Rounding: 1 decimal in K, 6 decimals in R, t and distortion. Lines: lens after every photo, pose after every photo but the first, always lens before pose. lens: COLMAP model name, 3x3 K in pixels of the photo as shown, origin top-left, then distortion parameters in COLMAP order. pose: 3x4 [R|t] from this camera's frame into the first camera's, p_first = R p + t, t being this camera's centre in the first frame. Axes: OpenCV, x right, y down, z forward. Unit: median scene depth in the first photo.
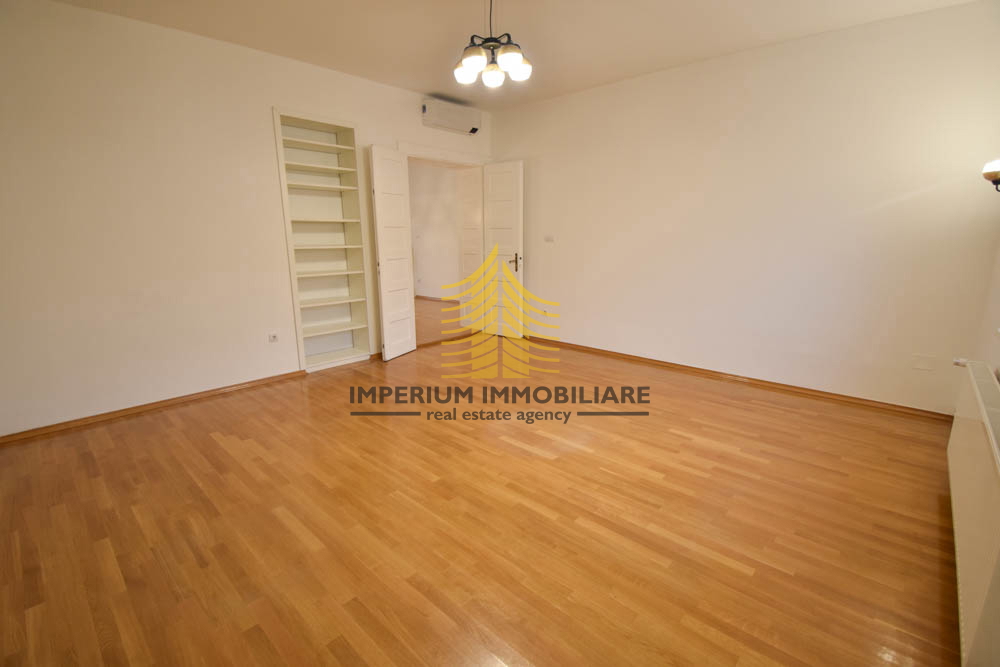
lens RADIAL K [[447.2, 0, 497.8], [0, 447.2, 334.7], [0, 0, 1]] dist [0.000396, -0.000170]
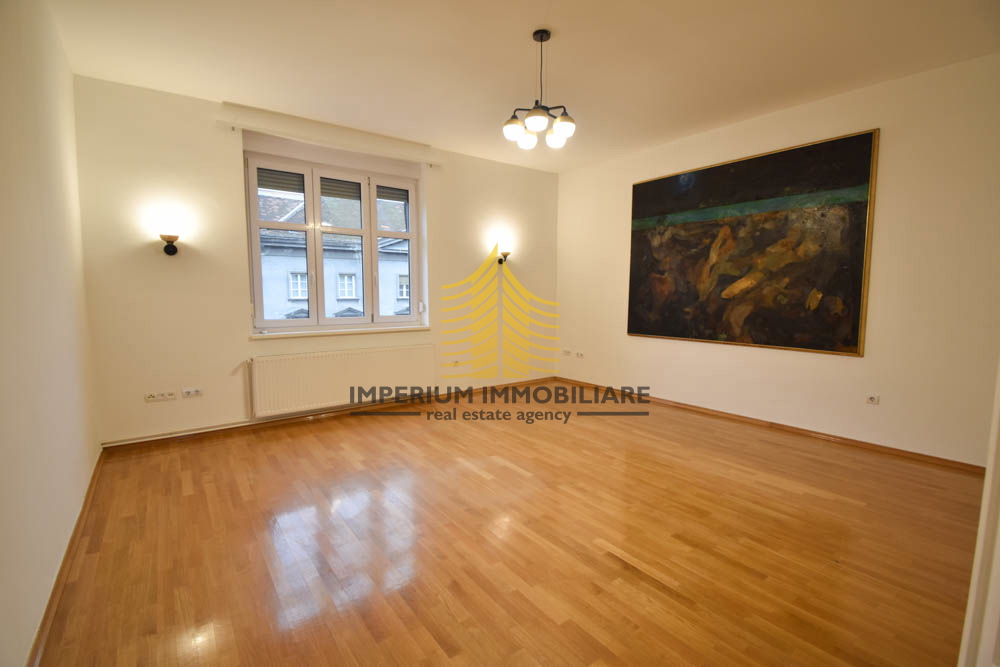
lens RADIAL K [[447.2, 0, 497.8], [0, 447.2, 334.7], [0, 0, 1]] dist [0.000396, -0.000170]
pose [[-0.982759, -0.016619, 0.184142, -0.106285], [0.041780, 0.950229, 0.308737, -0.418191], [-0.180108, 0.311108, -0.933152, 1.999514]]
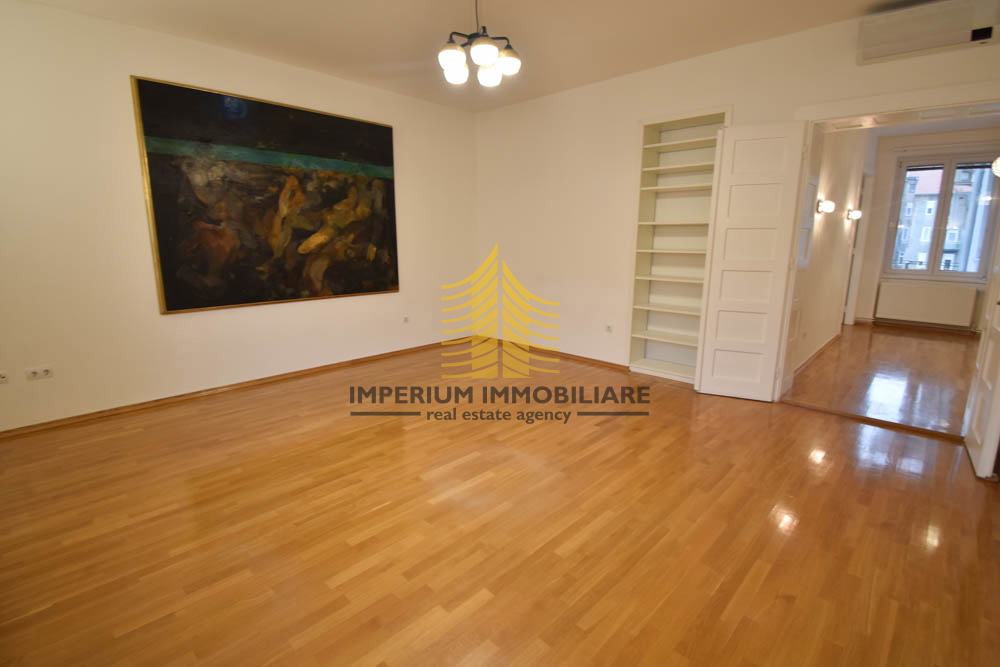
lens RADIAL K [[466.0, 0, 500.0], [0, 466.0, 333.5], [0, 0, 1]] dist [0.015546, -0.023736]
pose [[-0.013004, 0.198429, -0.980029, 0.982348], [-0.221054, 0.955291, 0.196353, -0.225988], [0.975175, 0.219193, 0.031441, 1.033167]]
